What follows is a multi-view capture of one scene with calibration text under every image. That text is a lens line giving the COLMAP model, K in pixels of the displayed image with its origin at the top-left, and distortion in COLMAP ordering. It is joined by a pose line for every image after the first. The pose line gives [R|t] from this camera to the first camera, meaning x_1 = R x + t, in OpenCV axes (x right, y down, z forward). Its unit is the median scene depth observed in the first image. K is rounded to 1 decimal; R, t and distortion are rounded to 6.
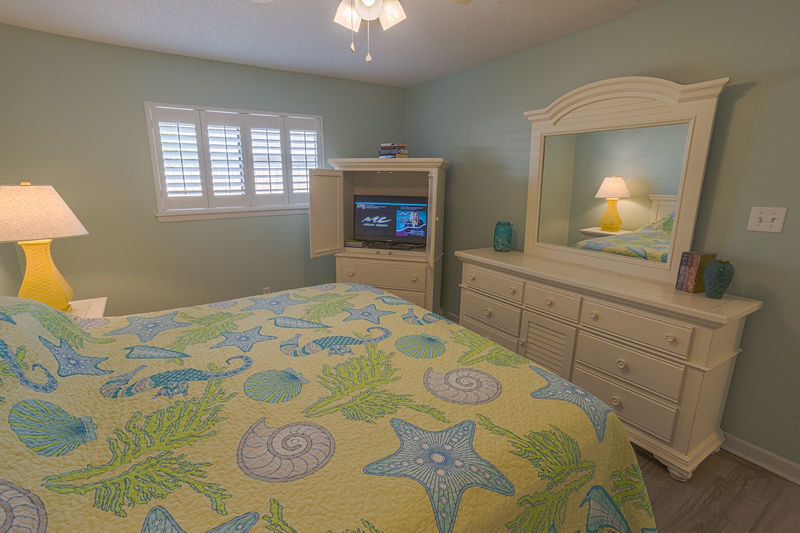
lens RADIAL K [[389.3, 0, 388.5], [0, 389.3, 265.7], [0, 0, 1]] dist [0.002715, 0.000570]
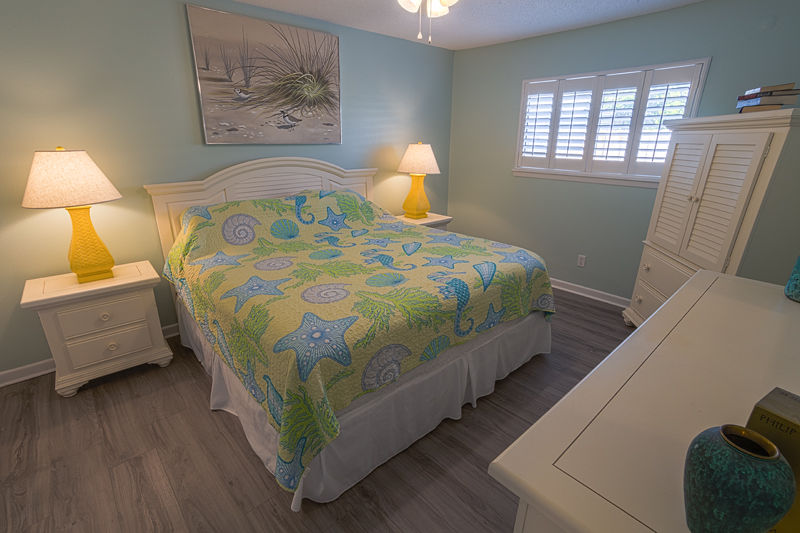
lens RADIAL K [[379.1, 0, 400.1], [0, 379.1, 272.1], [0, 0, 1]] dist [-0.002311, 0.000830]
pose [[0.189089, 0.332519, -0.923946, 0.857104], [-0.231564, 0.929484, 0.287121, -0.125445], [0.954266, 0.159661, 0.252755, 0.520529]]
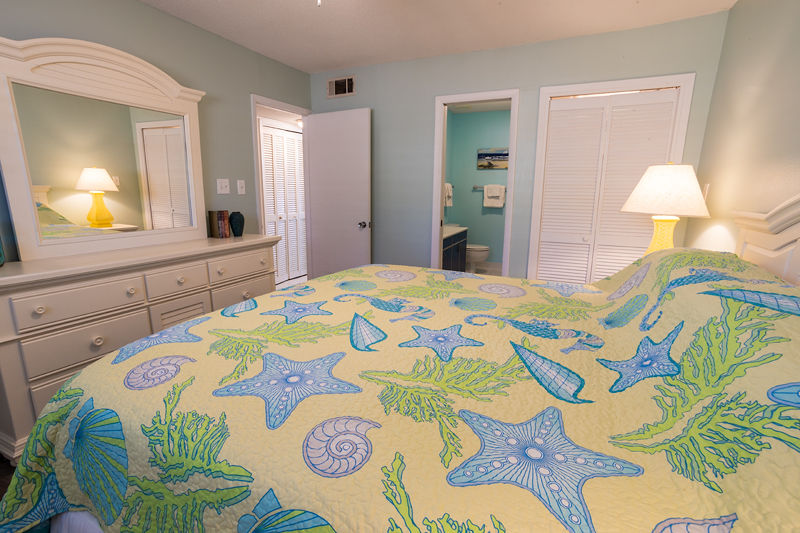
lens RADIAL K [[379.1, 0, 400.1], [0, 379.1, 272.1], [0, 0, 1]] dist [-0.002311, 0.000830]
pose [[-0.545689, -0.181469, 0.818103, -0.678795], [0.176509, 0.929477, 0.323908, -0.139970], [-0.819188, 0.321156, -0.475174, 1.025377]]
